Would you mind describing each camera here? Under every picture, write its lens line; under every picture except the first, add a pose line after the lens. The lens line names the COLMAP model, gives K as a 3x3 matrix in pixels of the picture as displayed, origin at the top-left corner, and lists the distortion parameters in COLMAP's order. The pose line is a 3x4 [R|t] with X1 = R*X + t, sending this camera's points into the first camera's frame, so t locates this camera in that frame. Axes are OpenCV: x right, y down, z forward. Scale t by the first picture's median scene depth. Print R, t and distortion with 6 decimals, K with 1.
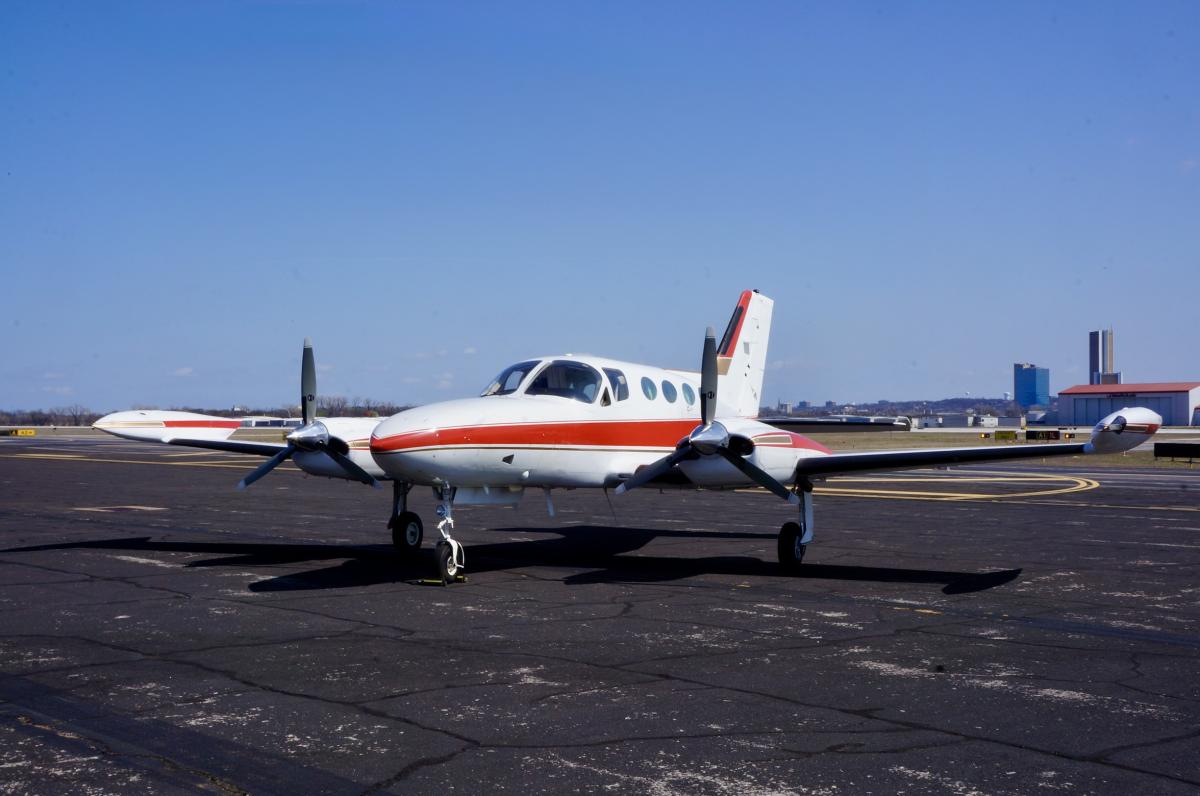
lens RADIAL K [[1503.7, 0, 603.3], [0, 1503.7, 399.0], [0, 0, 1]] dist [0.105635, 0.060619]
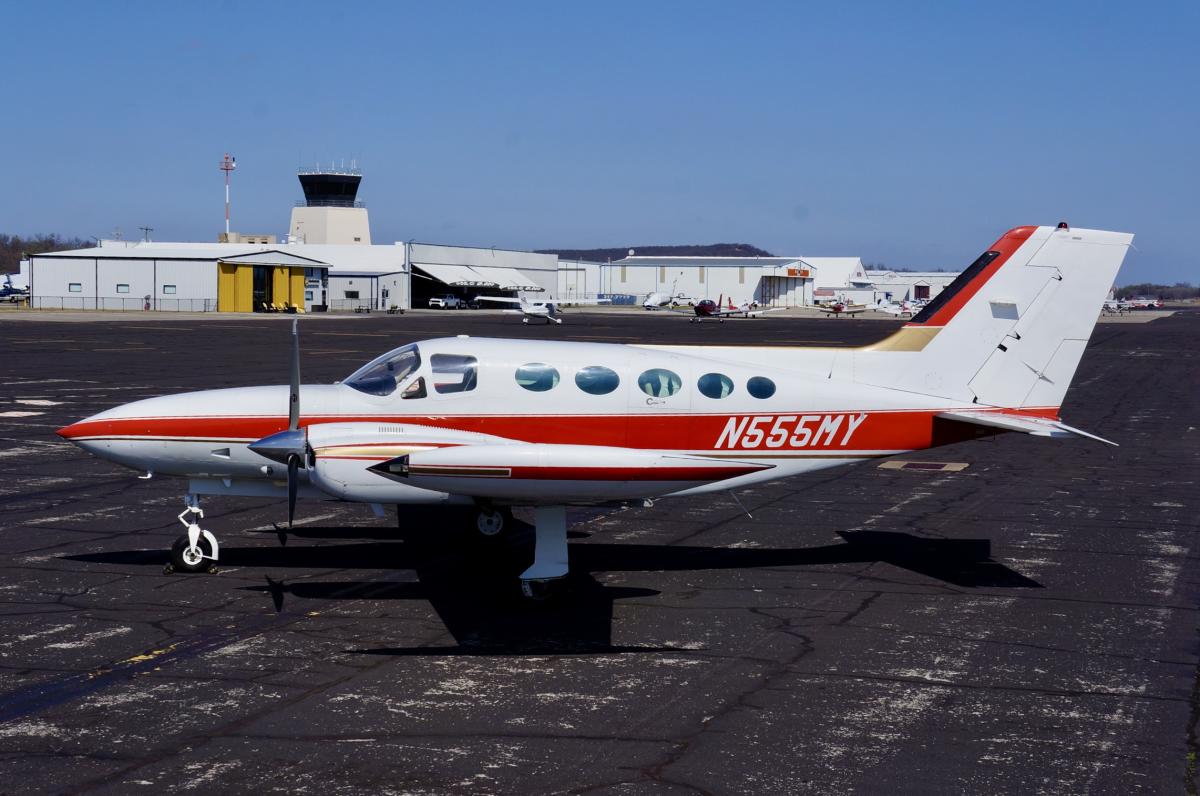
lens RADIAL K [[2058.0, 0, 600.0], [0, 2058.0, 398.0], [0, 0, 1]] dist [0.266543, 0.154905]
pose [[0.557775, 0.050375, -0.828462, 1.167481], [-0.000845, 0.998190, 0.060127, -0.075350], [0.829992, -0.032837, 0.556808, 0.449192]]
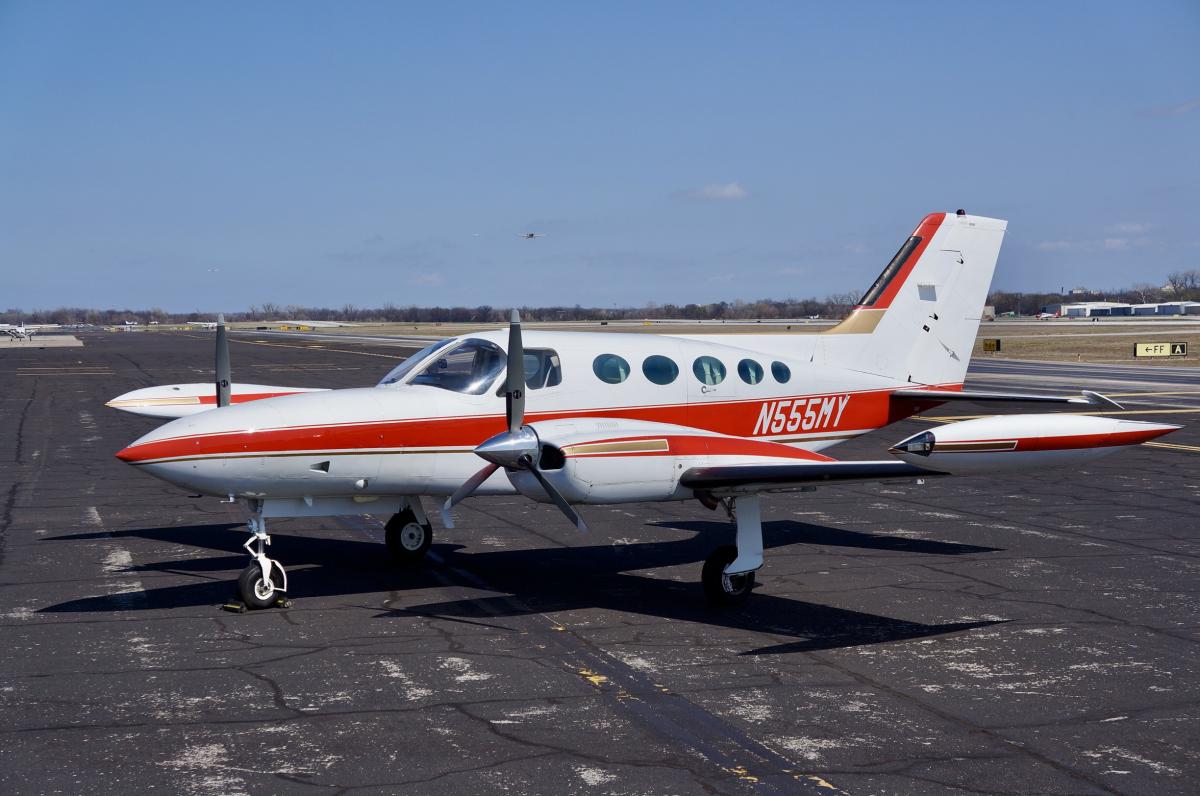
lens RADIAL K [[2113.2, 0, 604.2], [0, 2113.2, 398.7], [0, 0, 1]] dist [0.293900, 0.180492]
pose [[0.901119, 0.005604, -0.433537, 0.595452], [0.018753, 0.998477, 0.051885, -0.057382], [0.433167, -0.054884, 0.899641, -0.012787]]
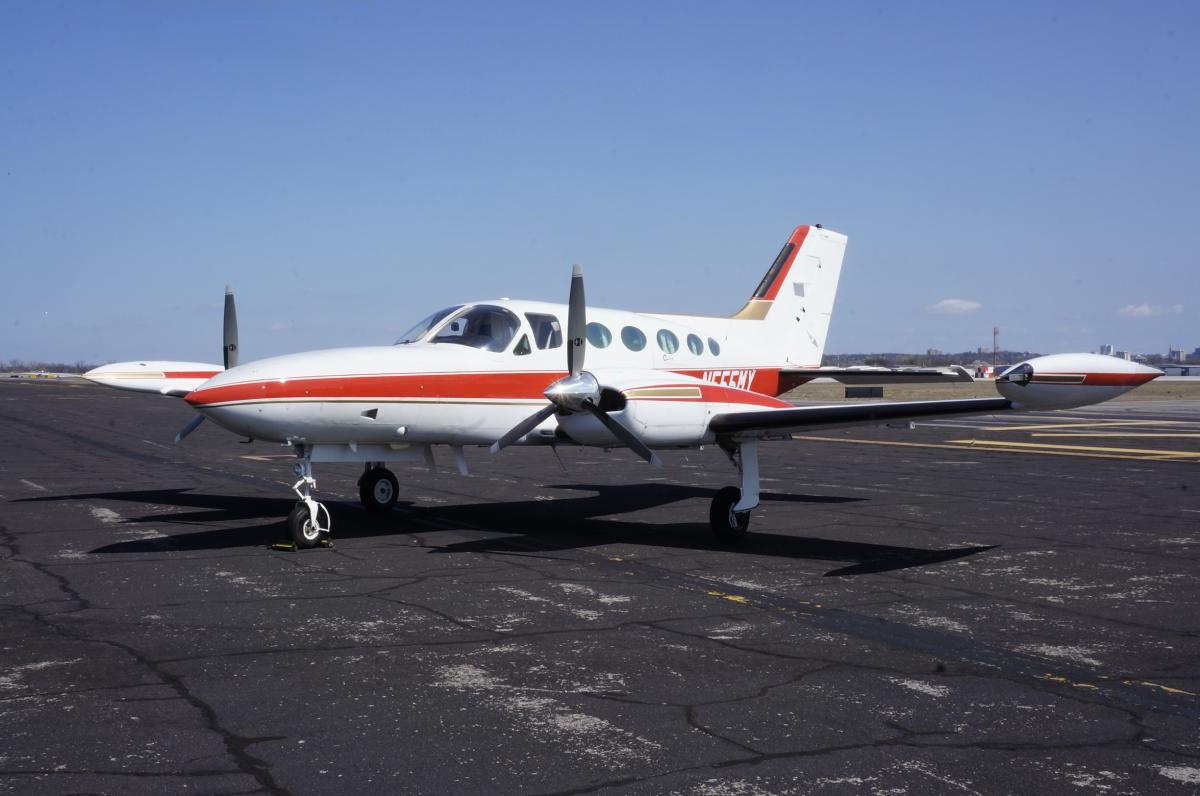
lens RADIAL K [[1503.7, 0, 603.3], [0, 1503.7, 399.0], [0, 0, 1]] dist [0.105635, 0.060619]
pose [[0.971662, 0.002036, -0.236364, 0.285212], [0.005937, 0.999437, 0.033016, 0.001703], [0.236298, -0.033484, 0.971103, 0.146360]]
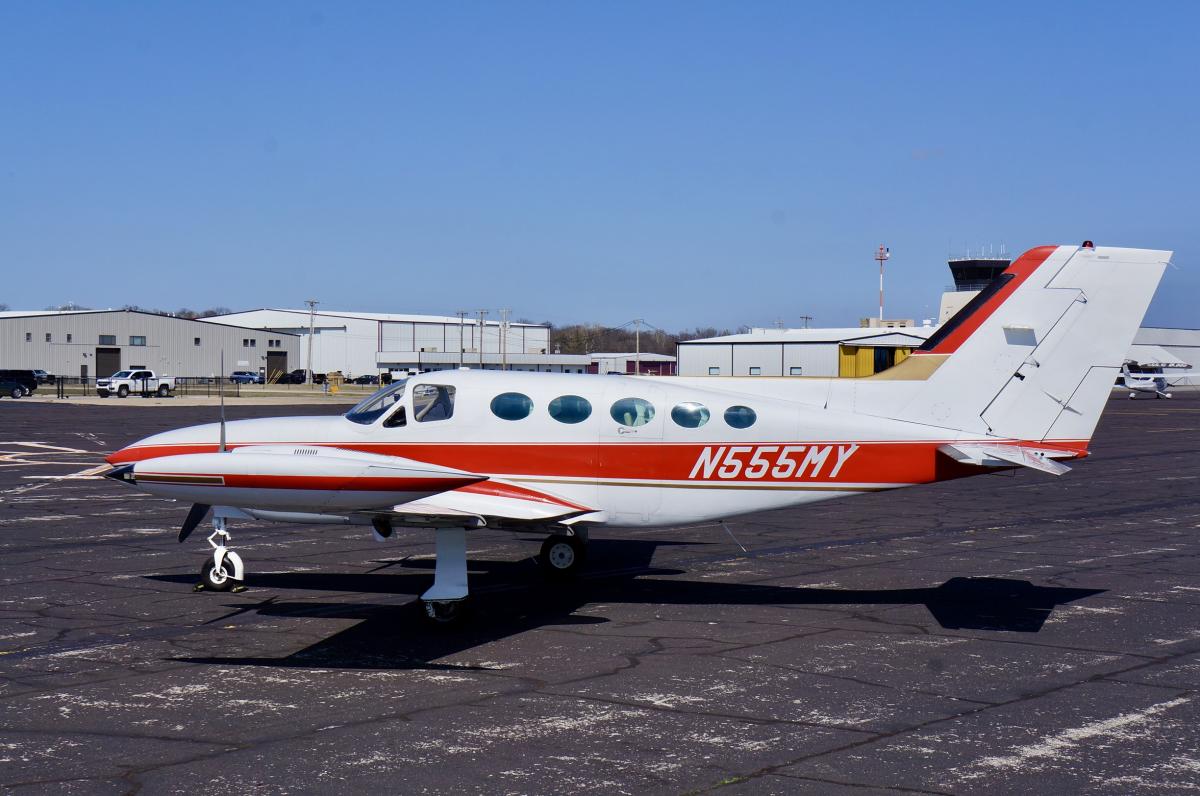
lens RADIAL K [[1963.2, 0, 600.5], [0, 1963.2, 400.6], [0, 0, 1]] dist [0.288489, 0.086790]
pose [[0.254002, 0.015506, -0.967079, 1.306268], [0.012144, 0.999742, 0.019220, -0.036389], [0.967127, -0.016626, 0.253748, 0.888343]]
